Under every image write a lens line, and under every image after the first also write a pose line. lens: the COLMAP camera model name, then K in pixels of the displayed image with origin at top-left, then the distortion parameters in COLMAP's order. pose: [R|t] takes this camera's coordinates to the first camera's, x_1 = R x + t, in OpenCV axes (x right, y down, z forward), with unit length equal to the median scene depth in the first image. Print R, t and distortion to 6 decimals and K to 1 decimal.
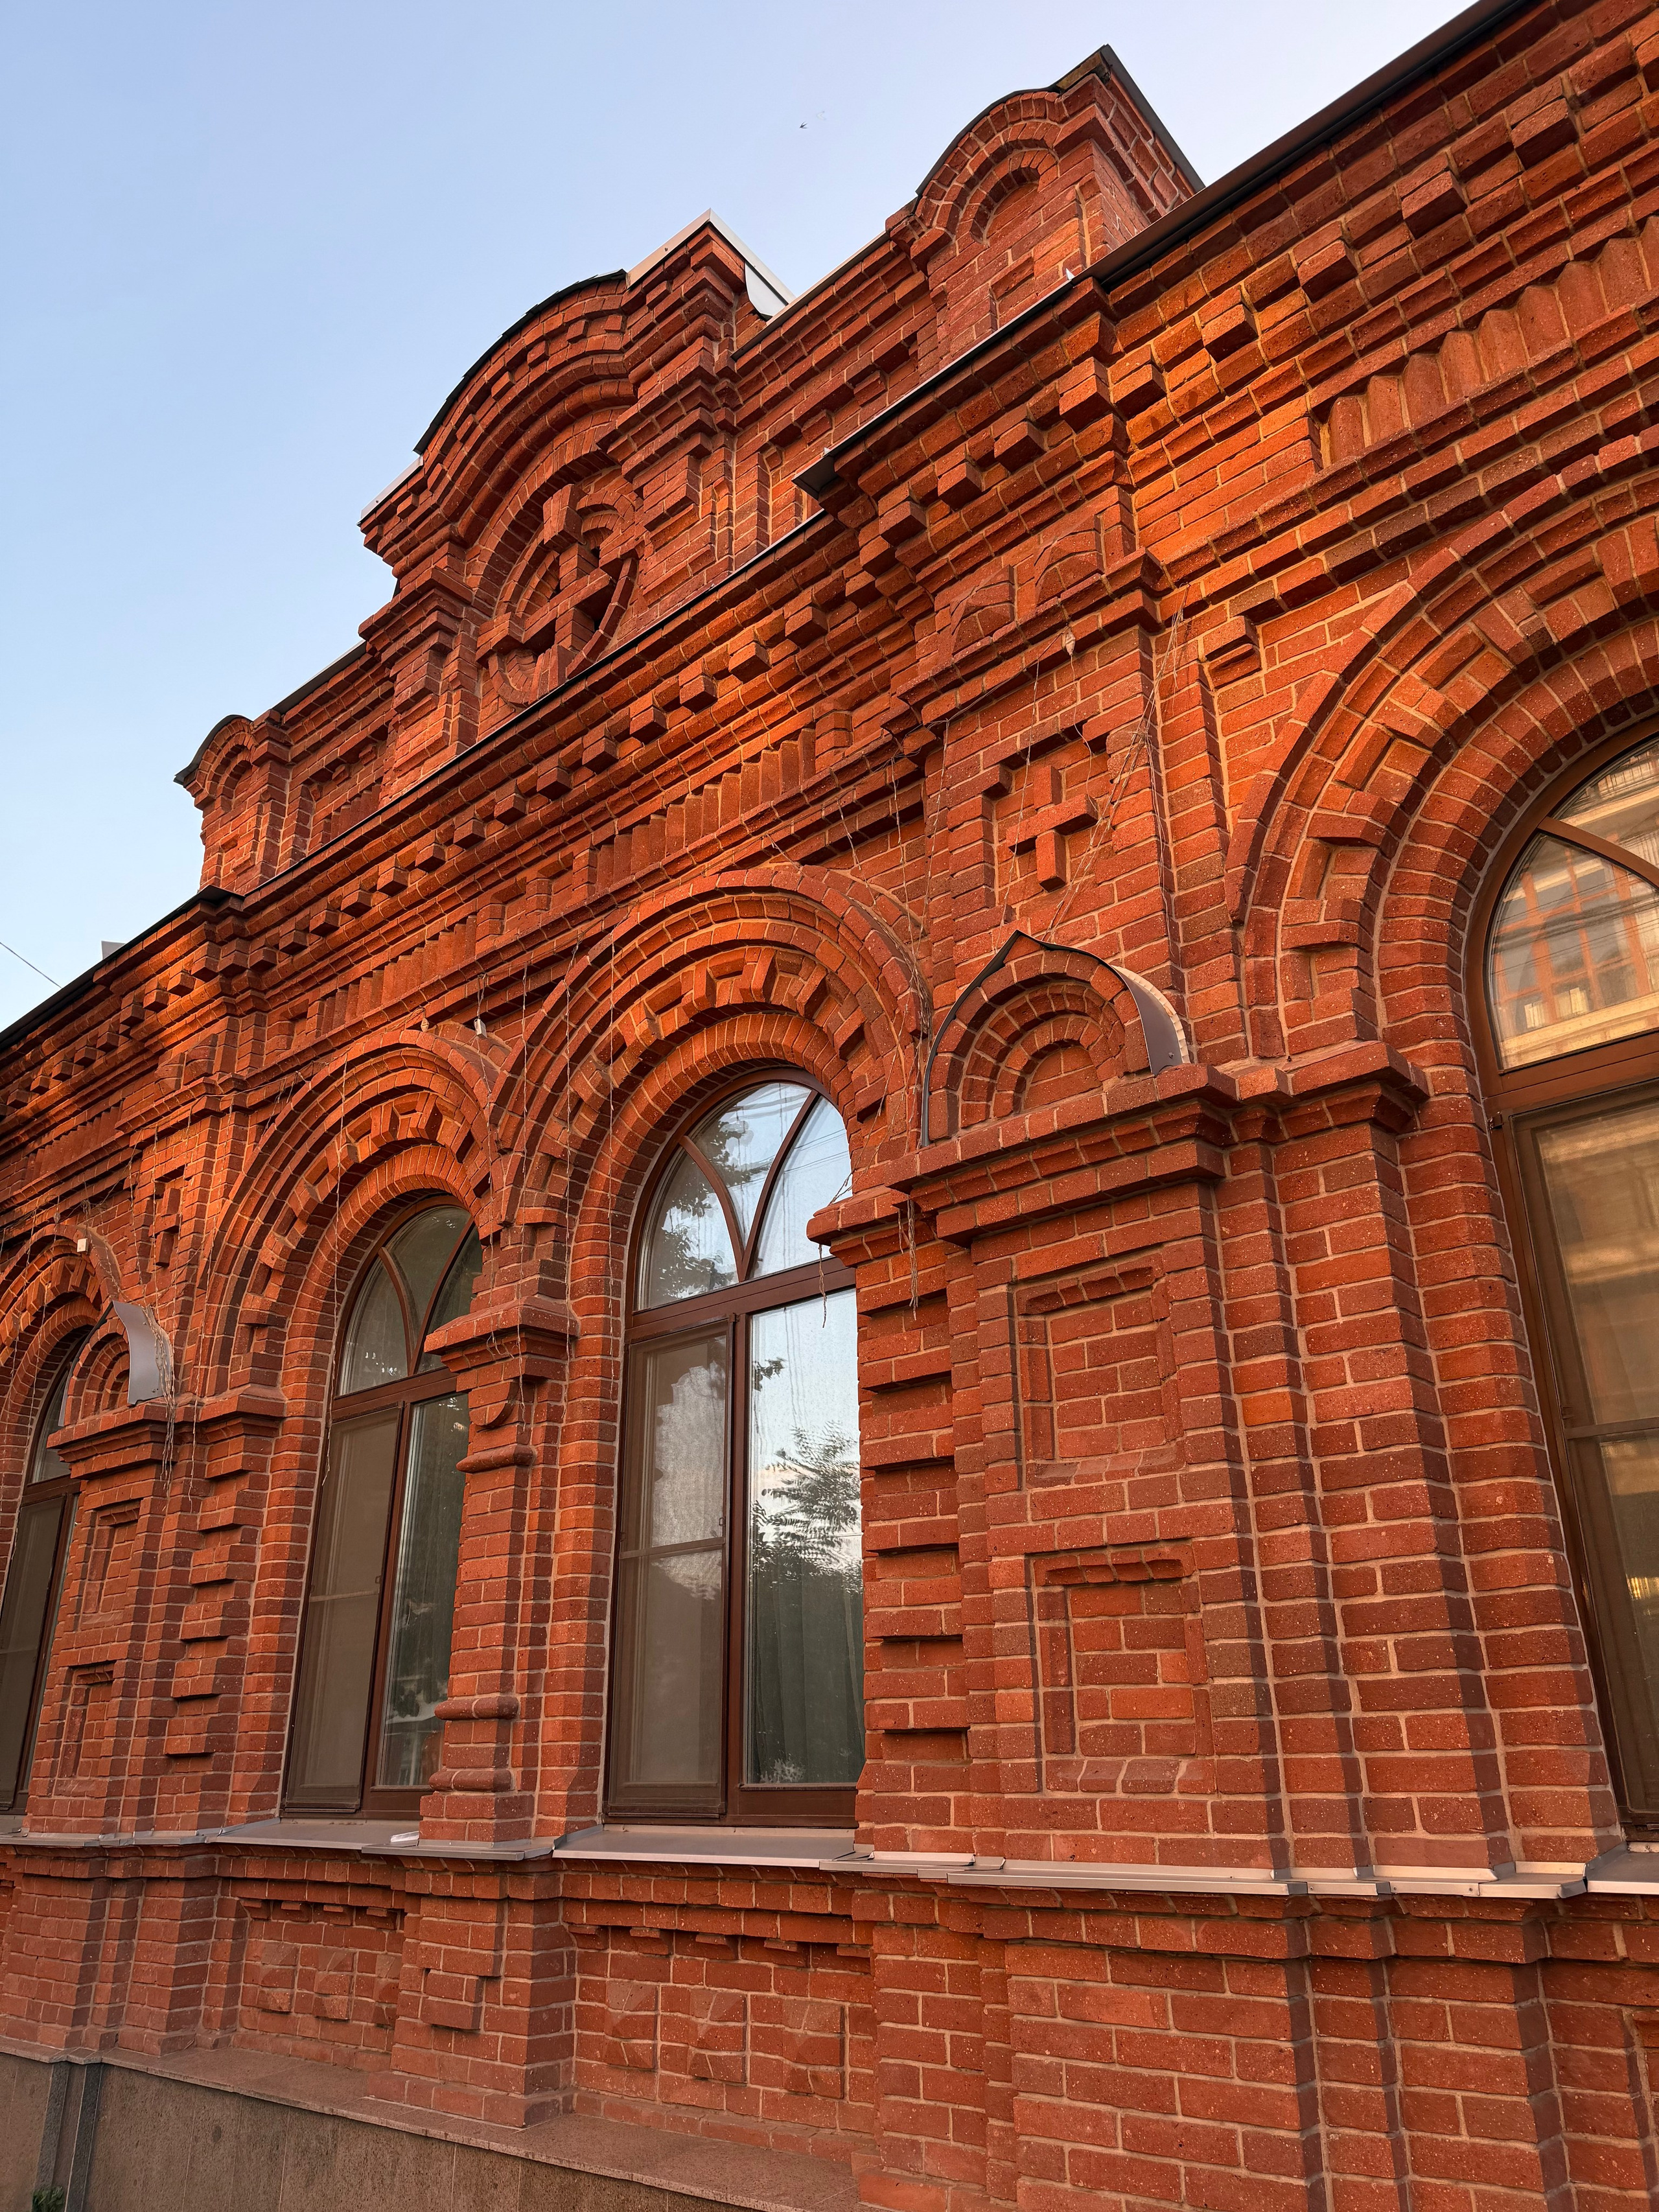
lens RADIAL K [[1549.8, 0, 822.4], [0, 1549.8, 1118.1], [0, 0, 1]] dist [0.051732, -0.063897]
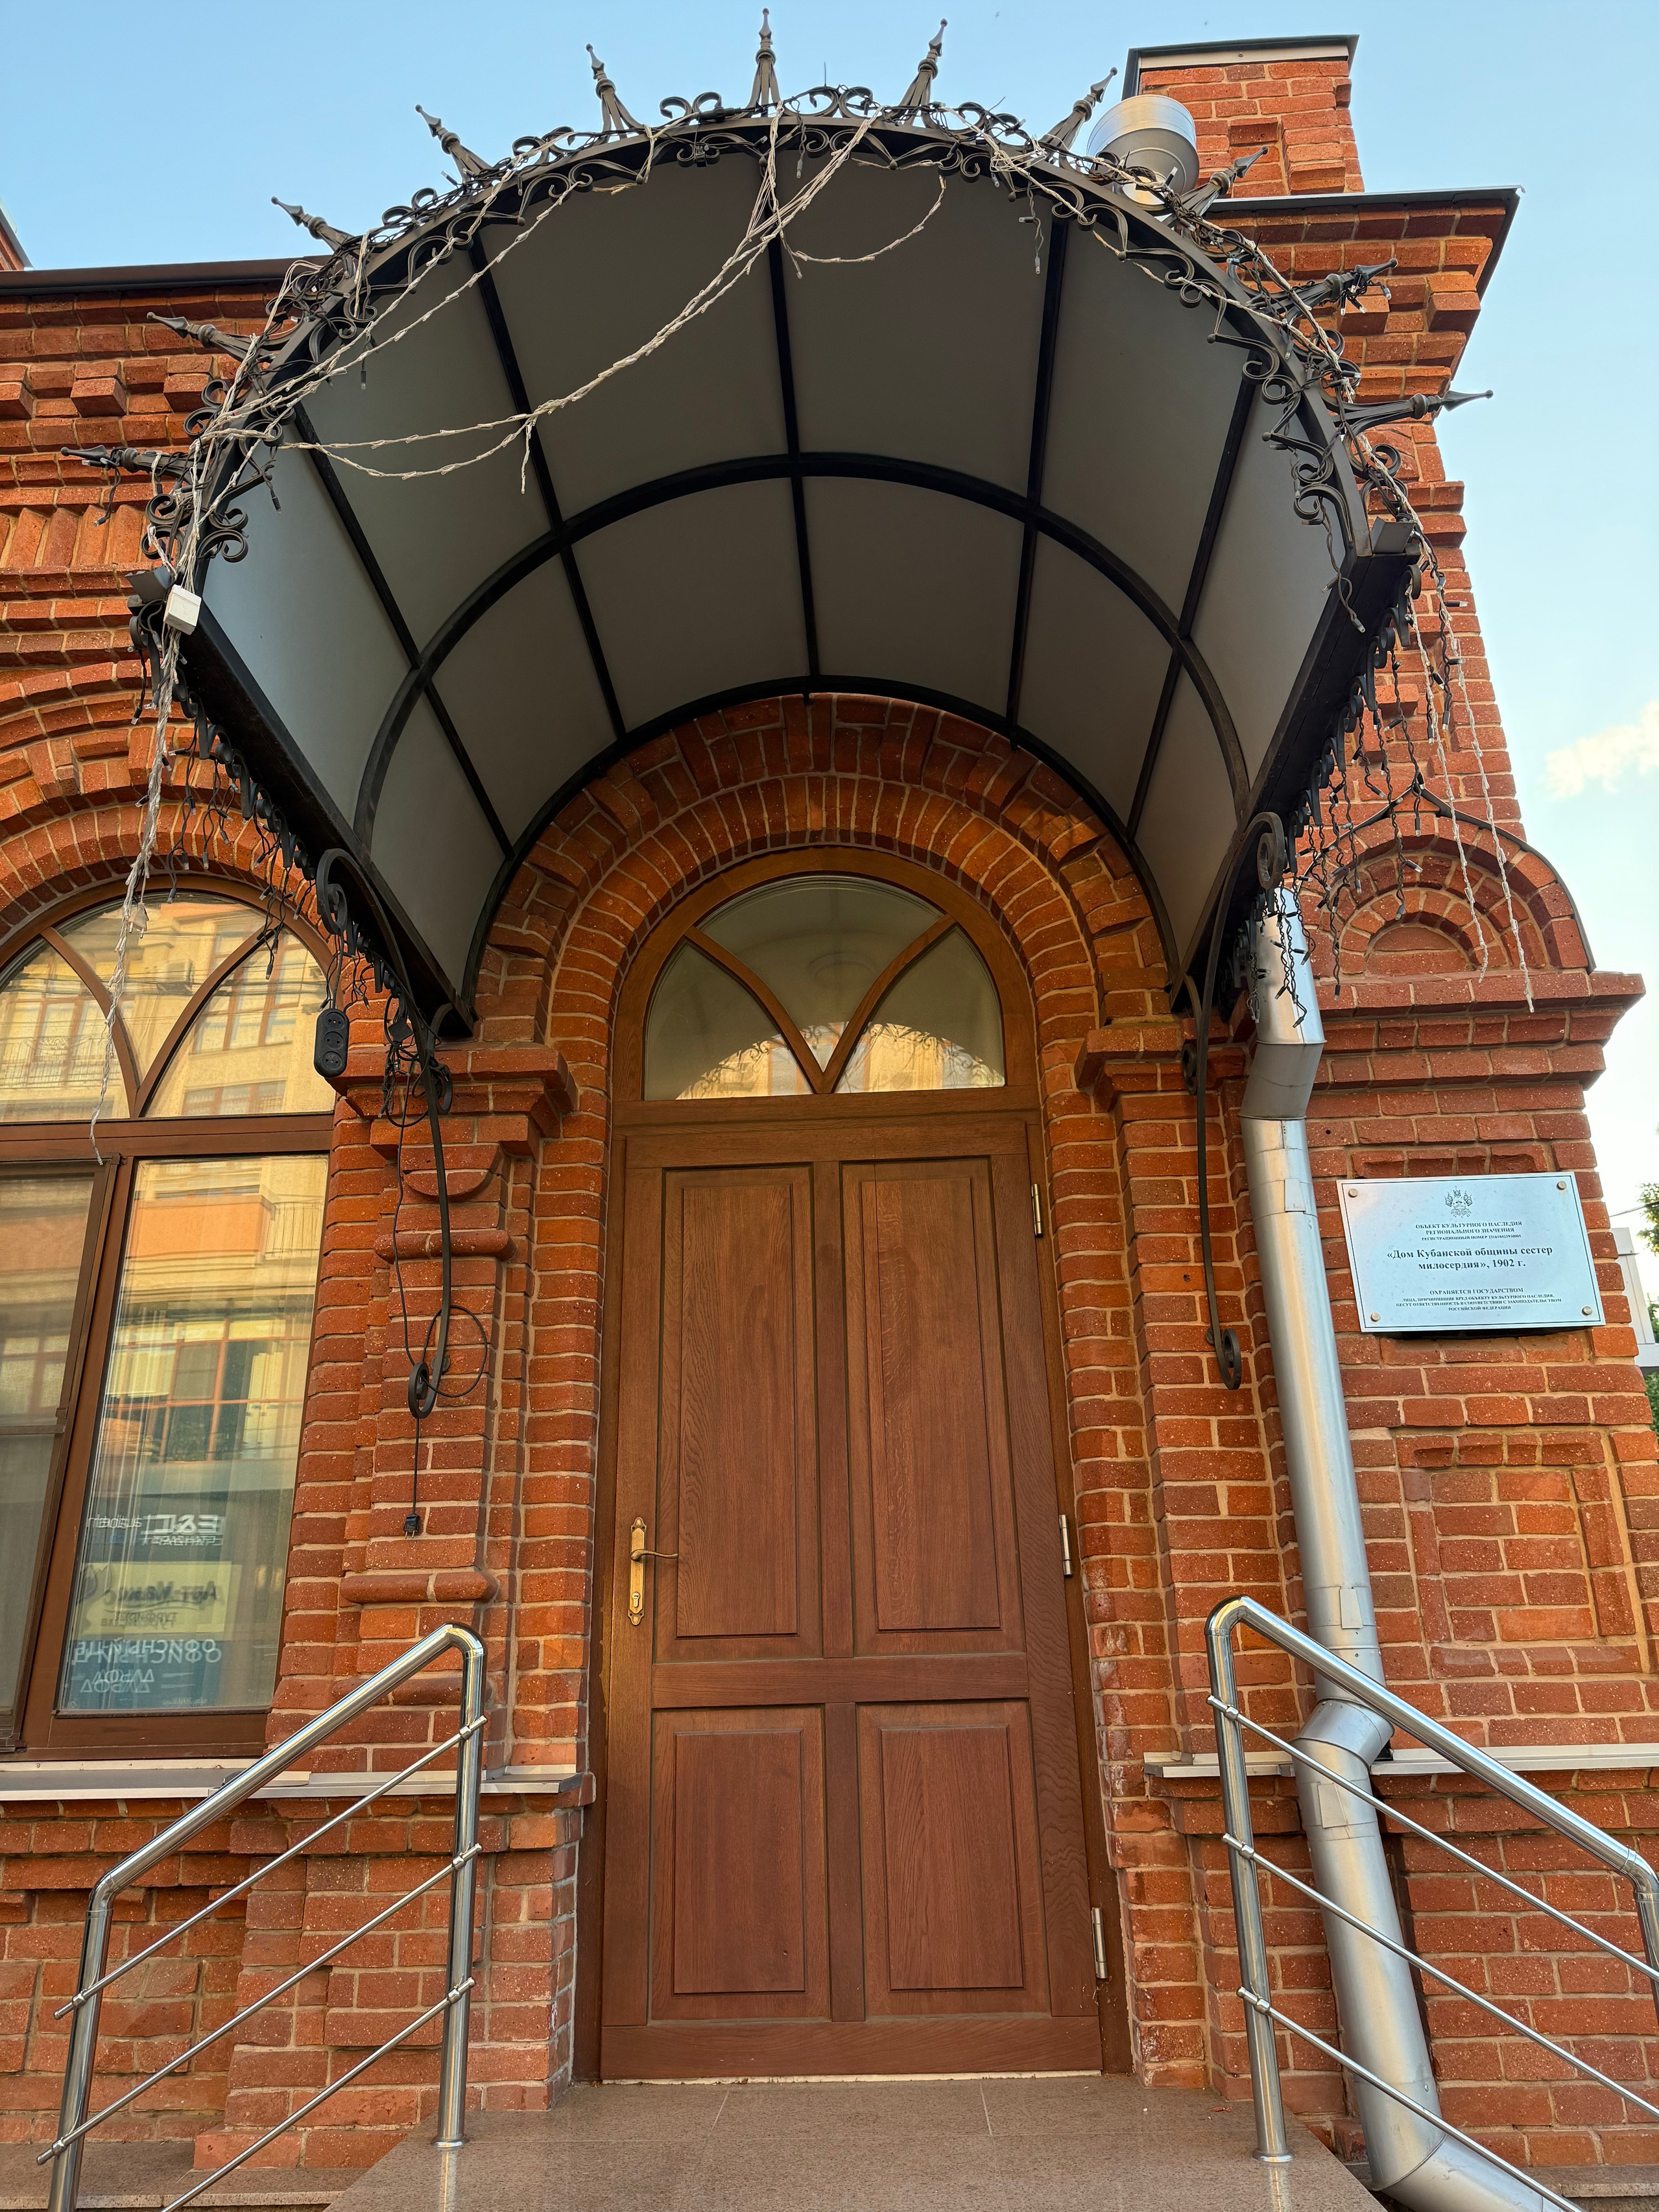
lens RADIAL K [[1549.7, 0, 830.8], [0, 1549.7, 1100.4], [0, 0, 1]] dist [0.051732, -0.063897]
pose [[0.766070, 0.224487, 0.602281, 0.146535], [-0.232365, 0.970378, -0.066132, -0.078708], [-0.599286, -0.089287, 0.795540, -0.215067]]
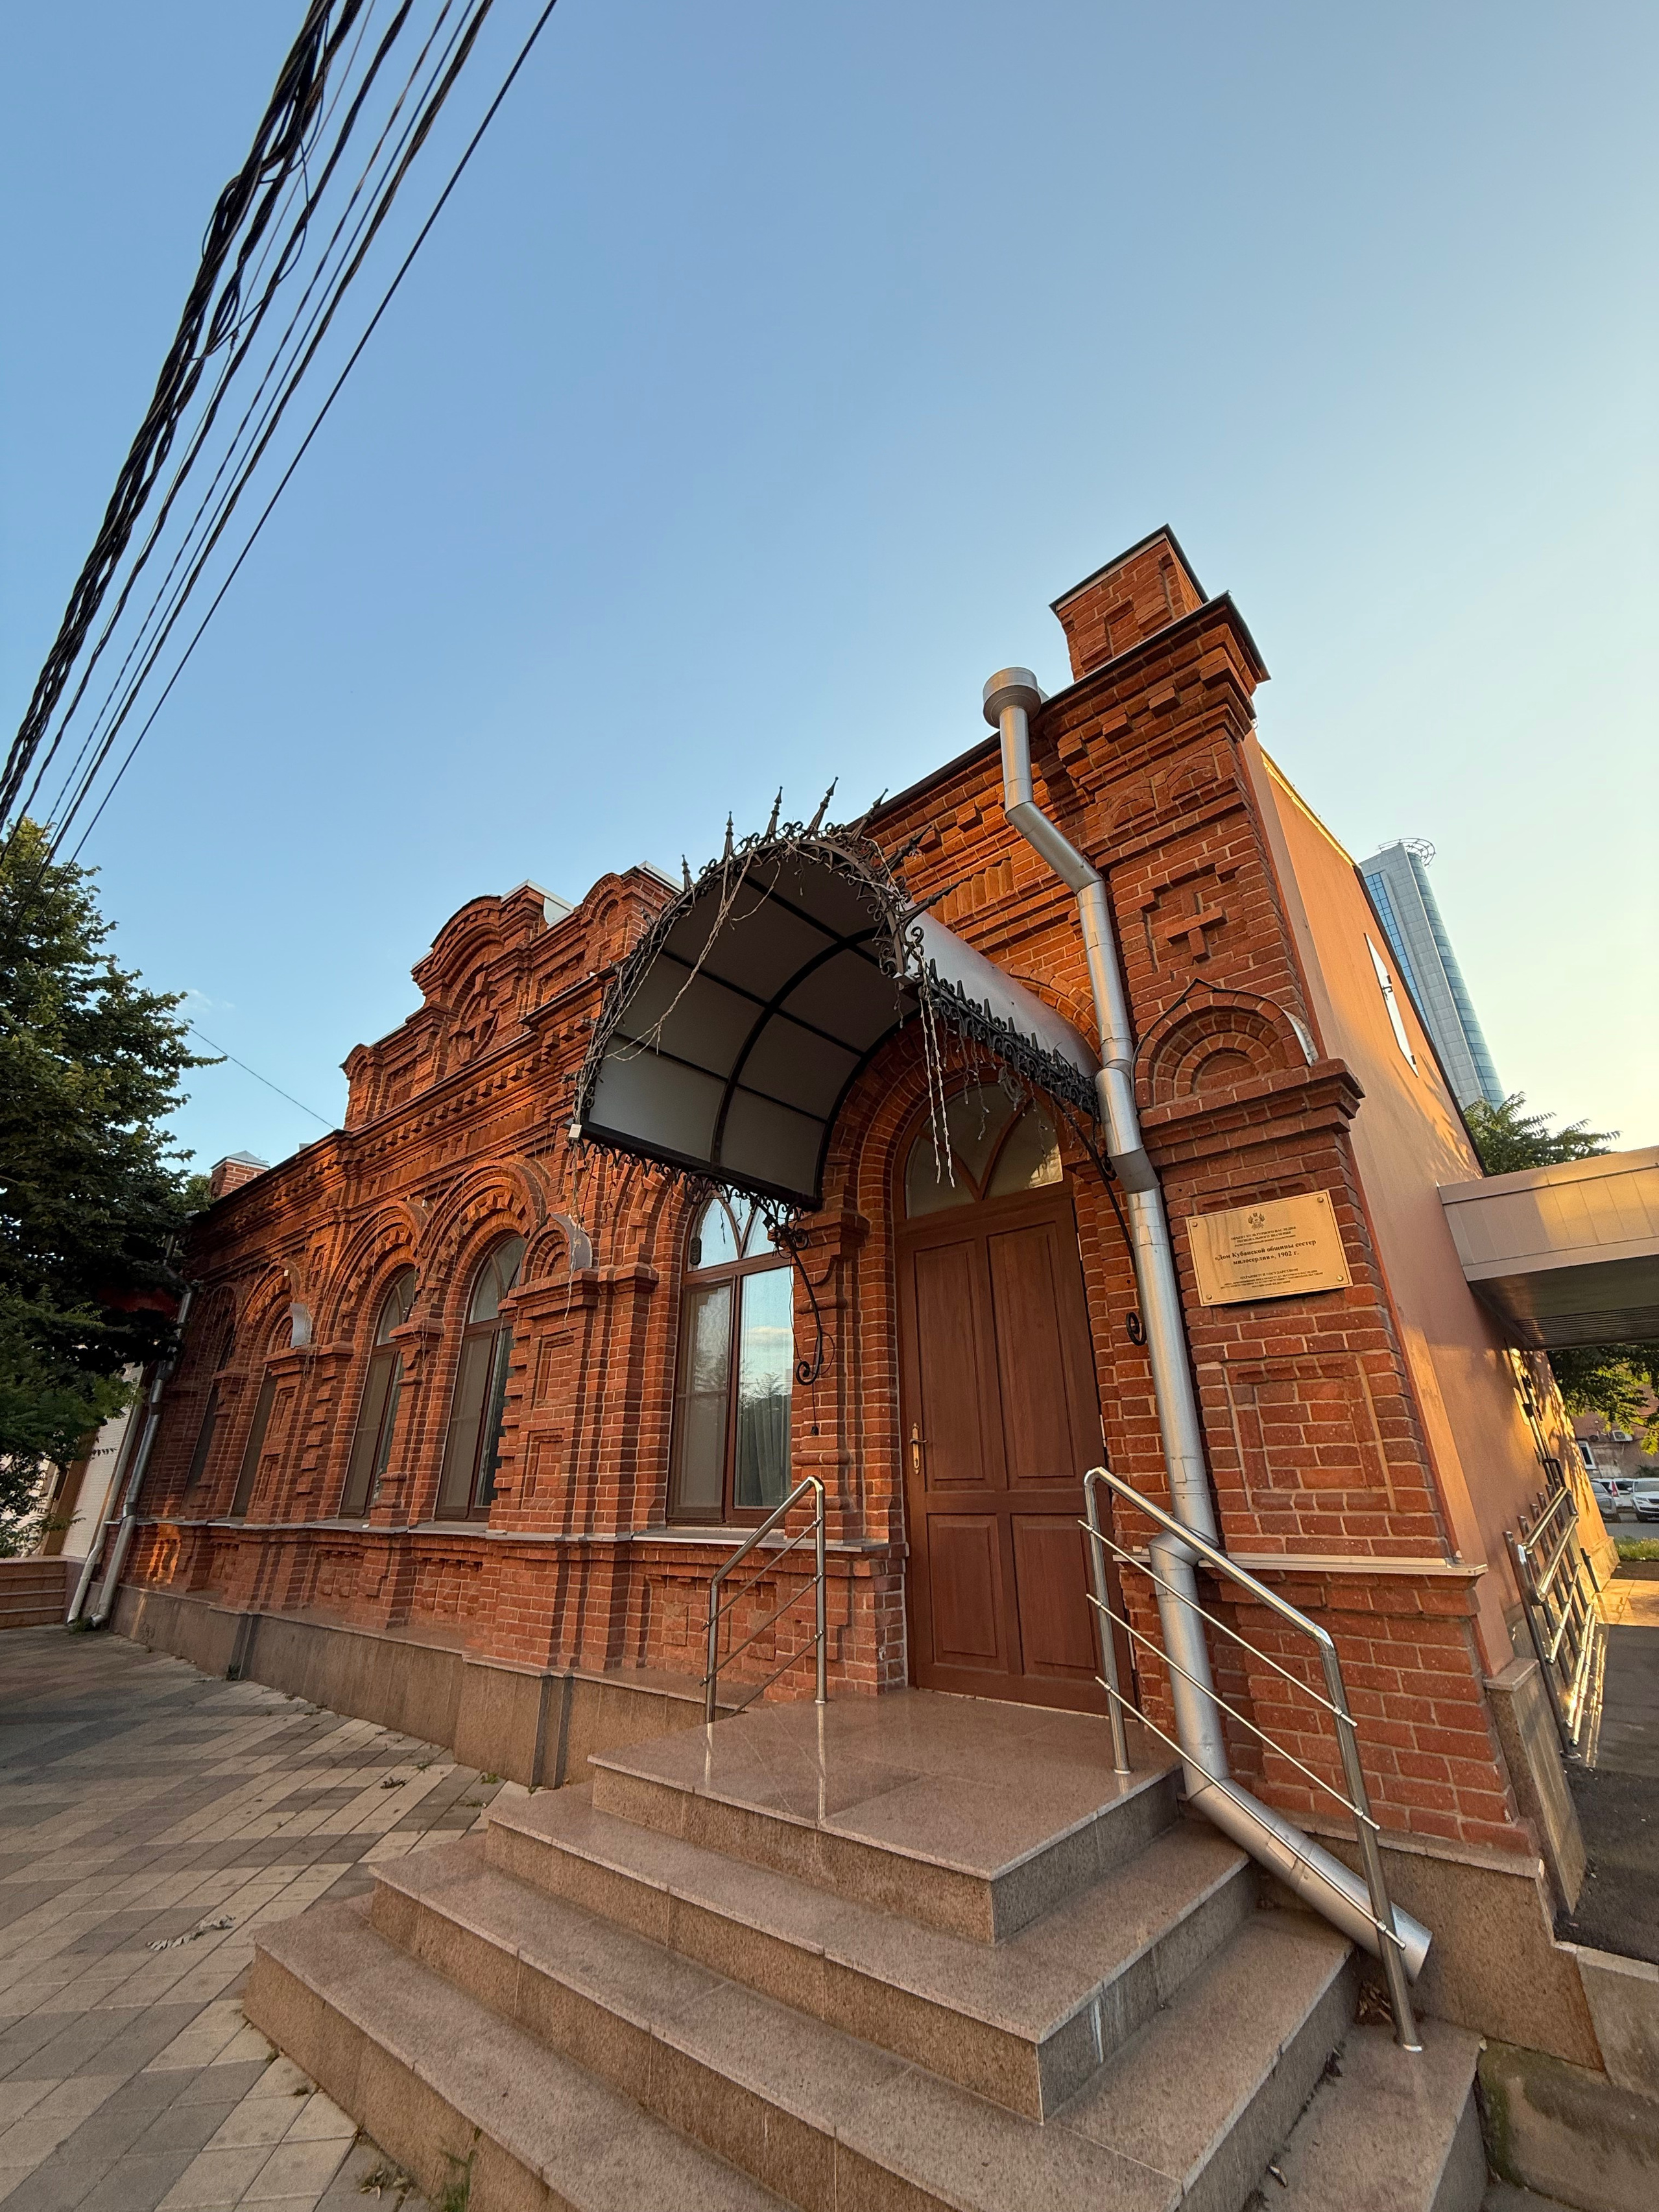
lens RADIAL K [[886.0, 0, 825.6], [0, 886.0, 1086.8], [0, 0, 1]] dist [-0.009063, 0.001345]
pose [[0.999904, 0.007342, 0.011790, 0.431422], [-0.006891, 0.999259, -0.037858, -0.206710], [-0.012059, 0.037773, 0.999214, -0.472846]]
